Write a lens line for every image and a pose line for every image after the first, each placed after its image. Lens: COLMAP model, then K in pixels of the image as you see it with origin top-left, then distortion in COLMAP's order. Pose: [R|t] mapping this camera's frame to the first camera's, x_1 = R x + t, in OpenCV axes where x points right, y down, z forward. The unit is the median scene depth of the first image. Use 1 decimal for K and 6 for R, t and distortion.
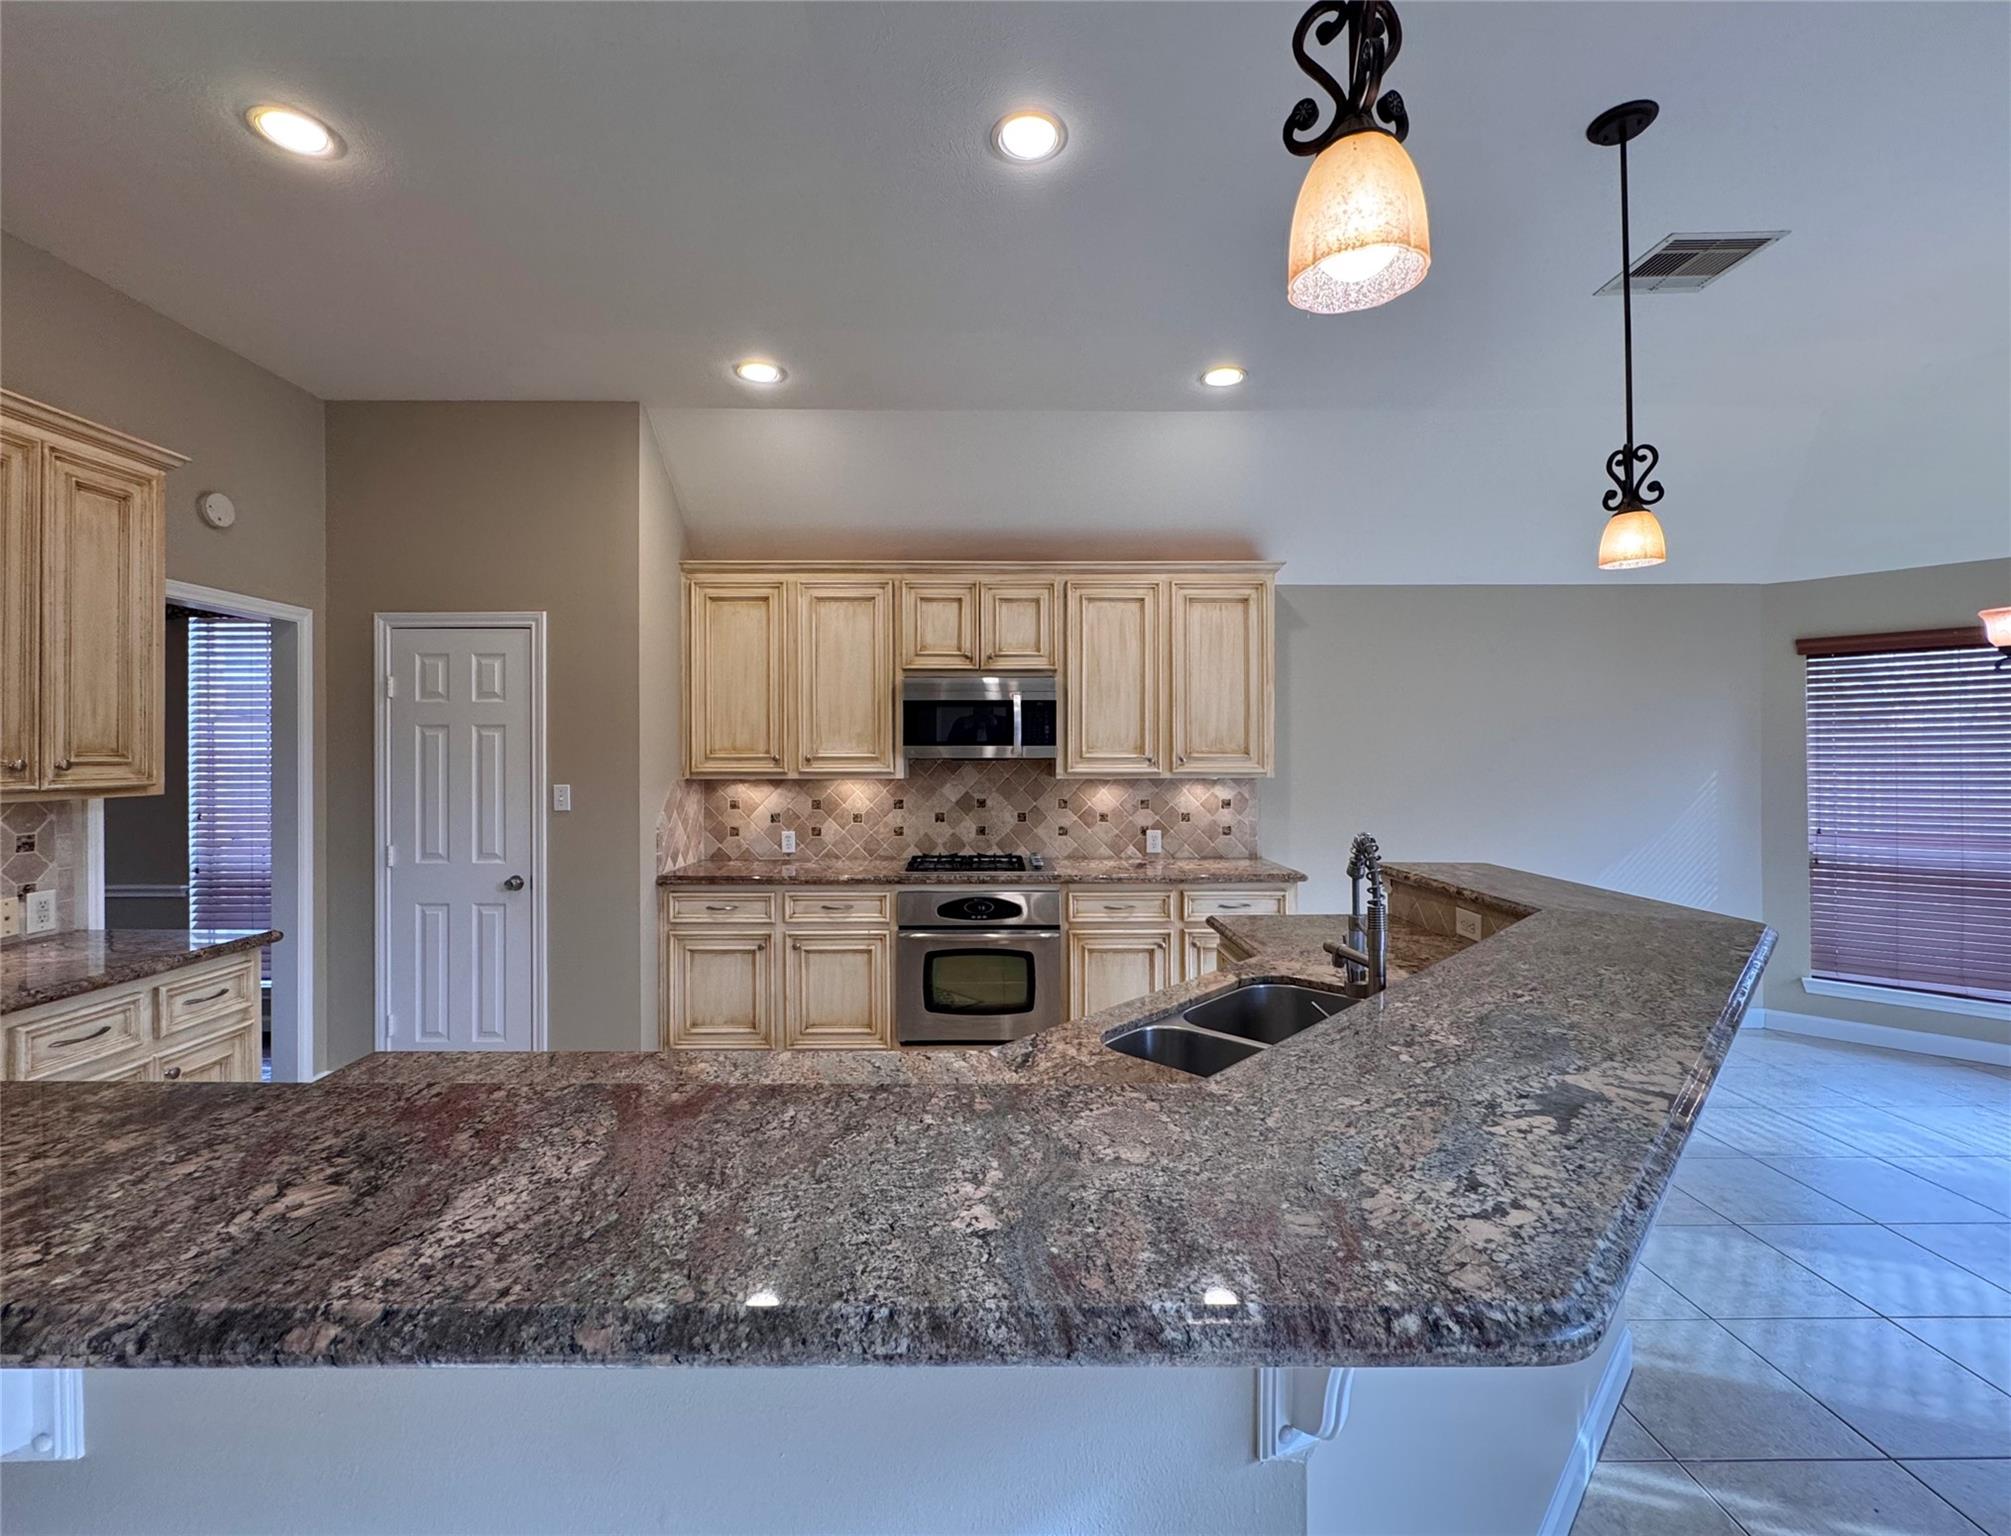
lens RADIAL K [[873.2, 0, 992.2], [0, 873.2, 749.4], [0, 0, 1]] dist [-0.000572, -0.000609]
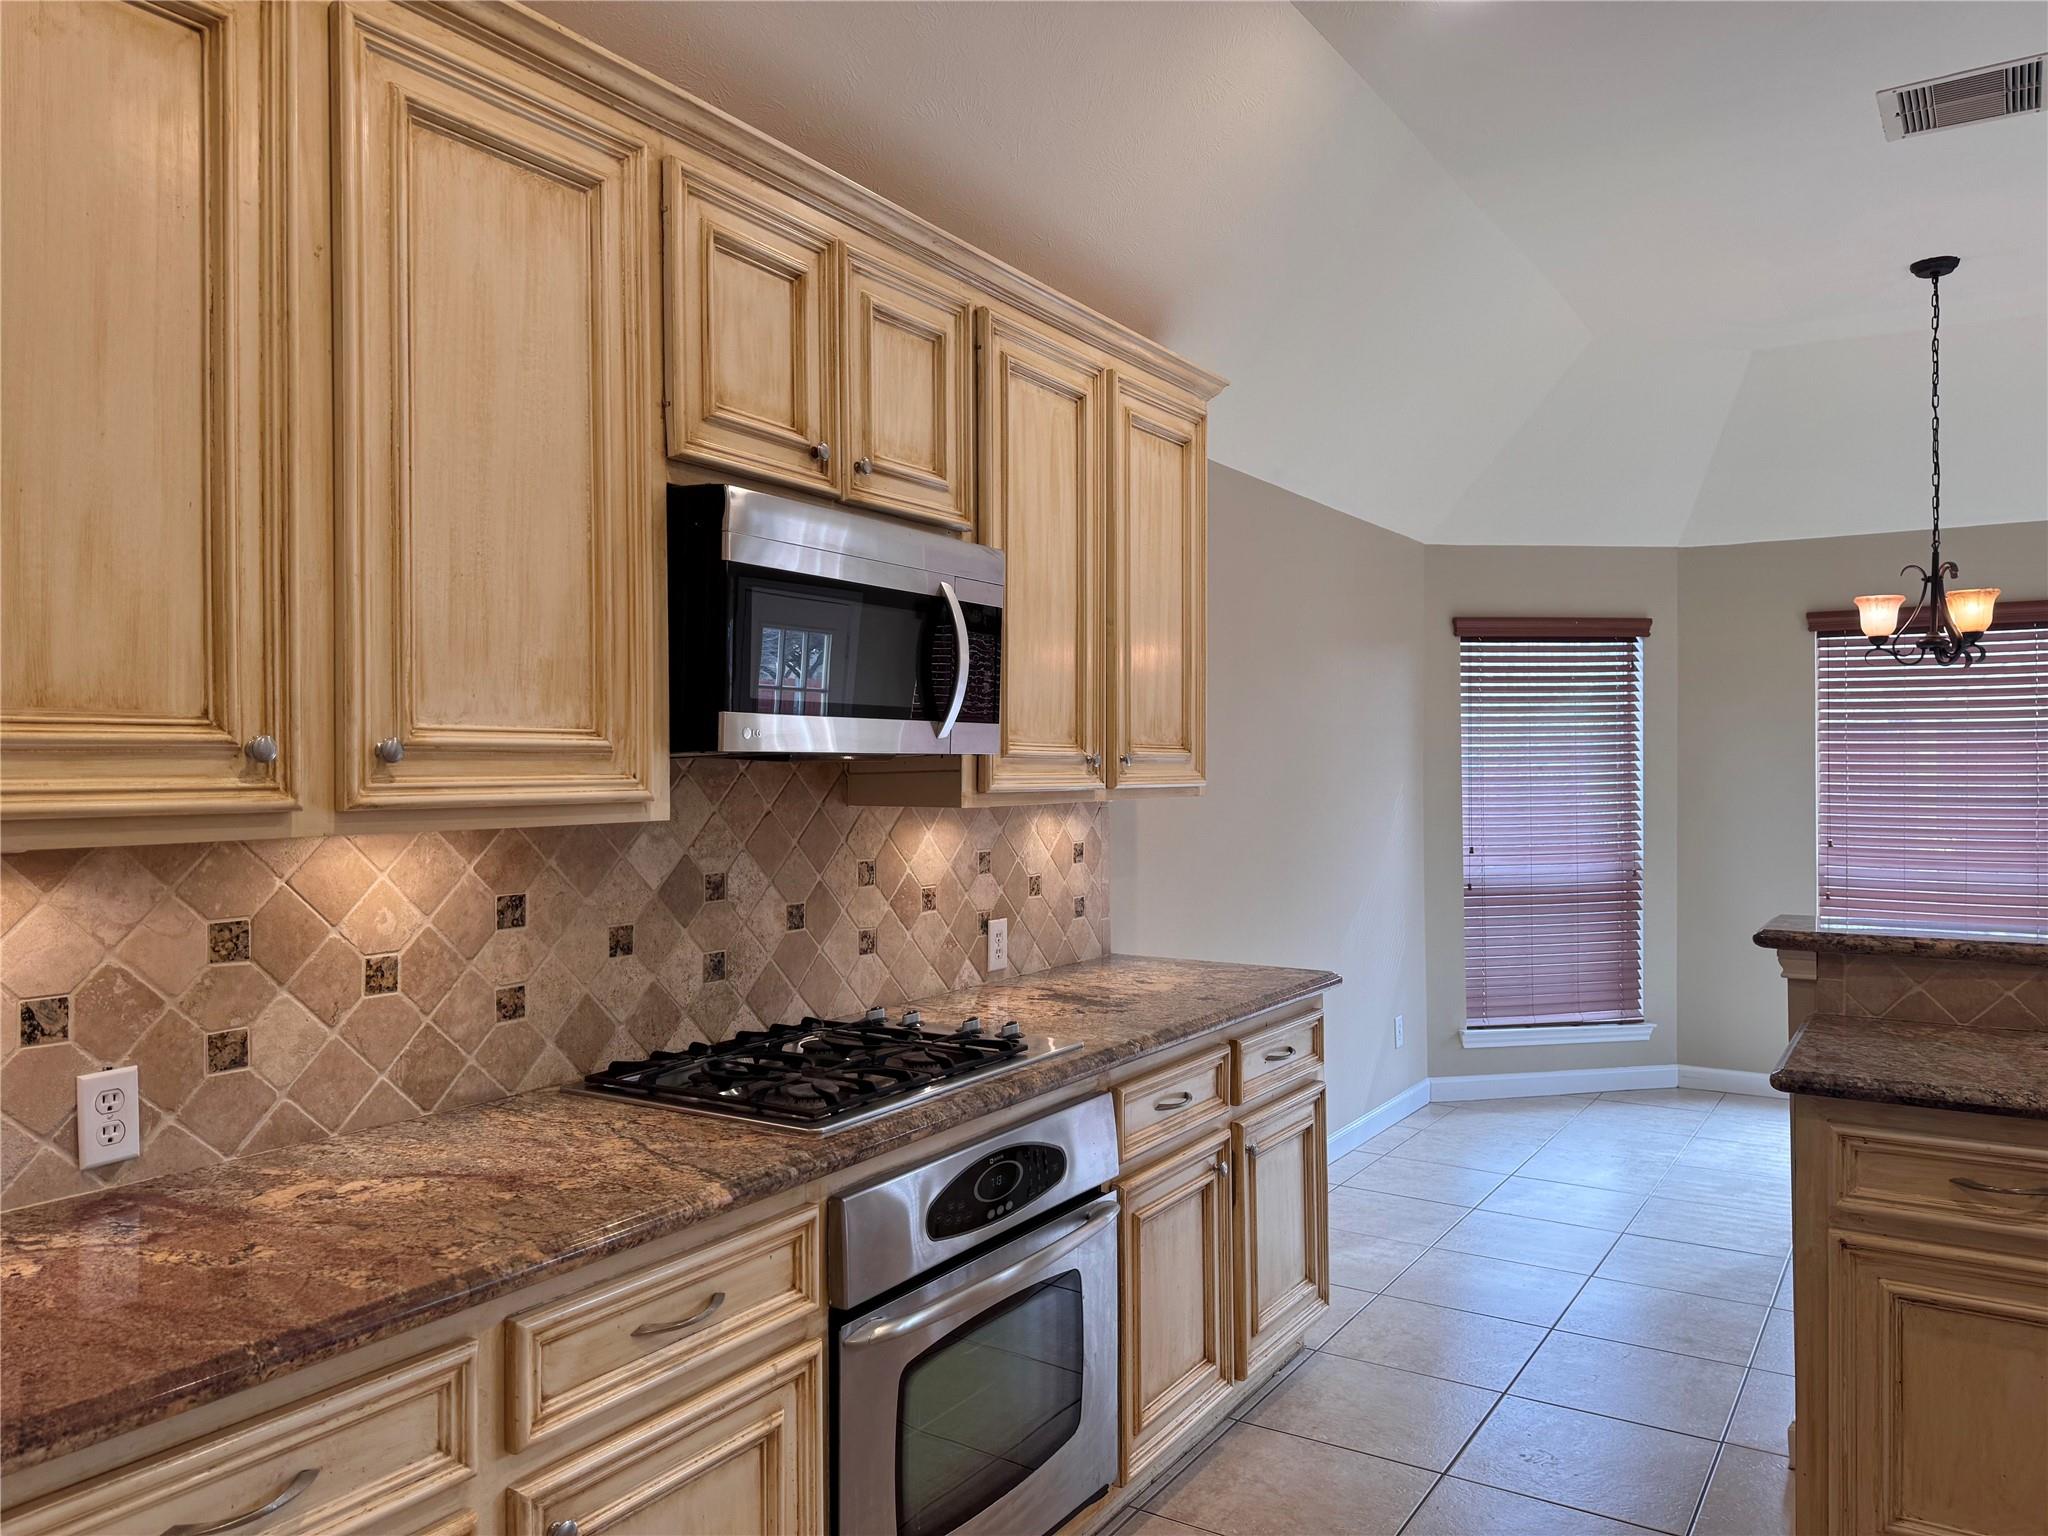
lens RADIAL K [[1430.1, 0, 1034.3], [0, 1430.1, 768.1], [0, 0, 1]] dist [0.122400, -0.182116]
pose [[0.548867, -0.001305, 0.835909, -0.452751], [0.001380, 0.999999, 0.000656, 0.015289], [-0.835909, 0.000794, 0.548868, 0.625372]]
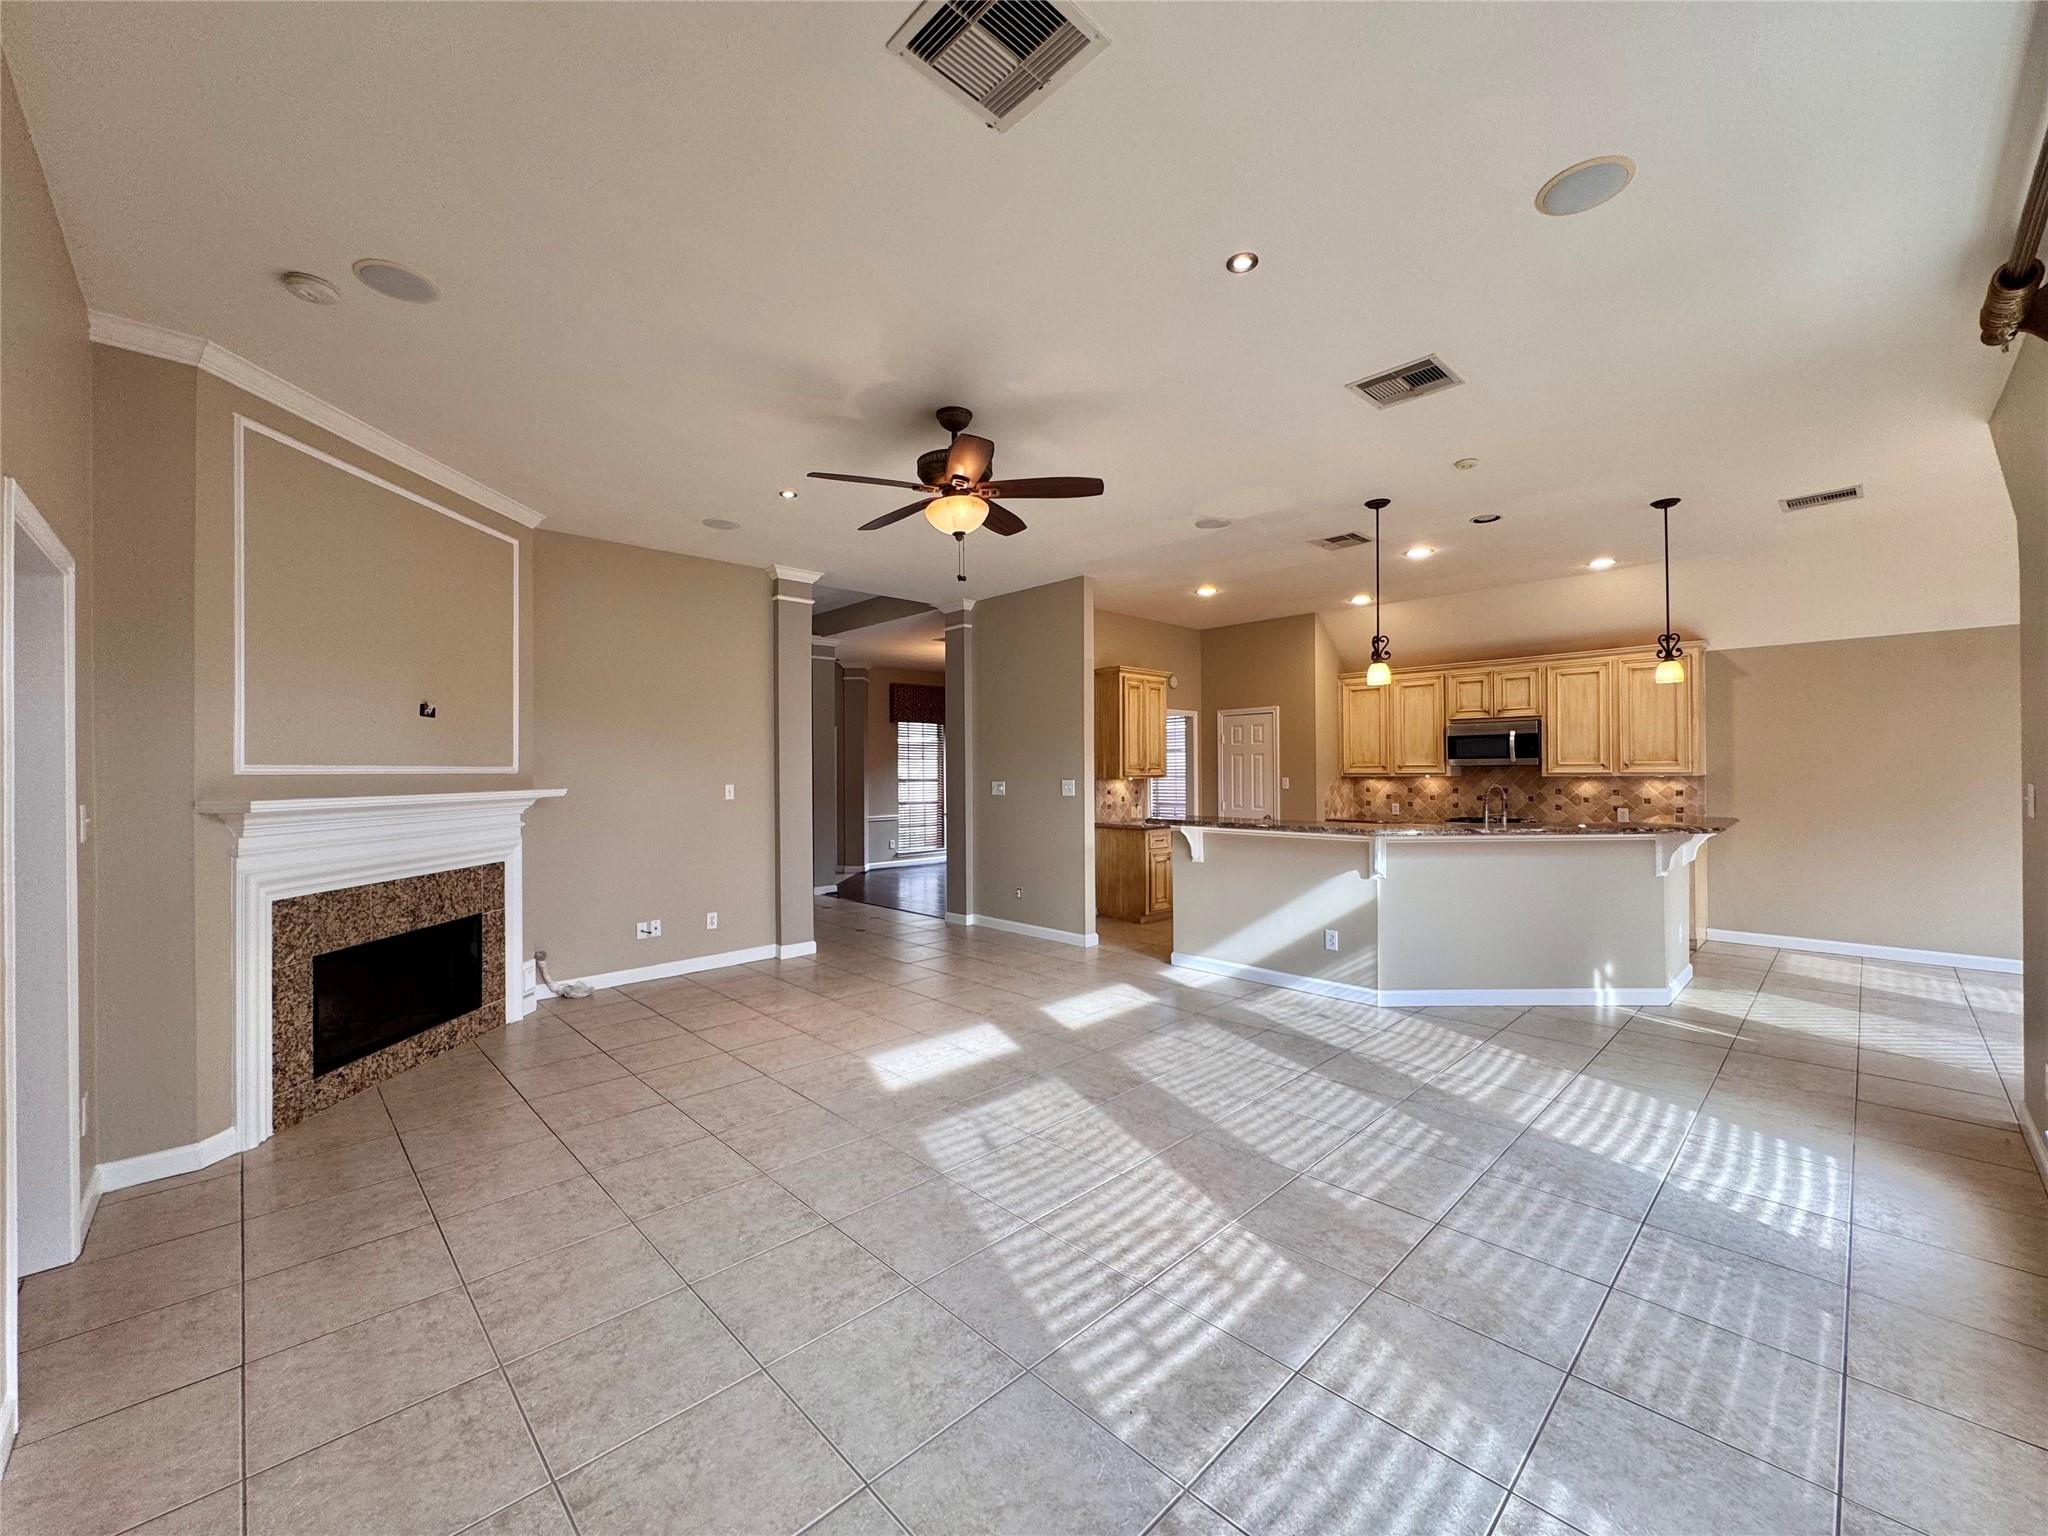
lens RADIAL K [[818.5, 0, 1022.4], [0, 818.5, 769.0], [0, 0, 1]] dist [-0.001777, 0.000646]
pose [[0.688891, -0.006677, -0.724835, 0.562708], [0.009711, 0.999953, 0.000018, 0.008275], [0.724800, -0.007051, 0.688923, -0.943992]]
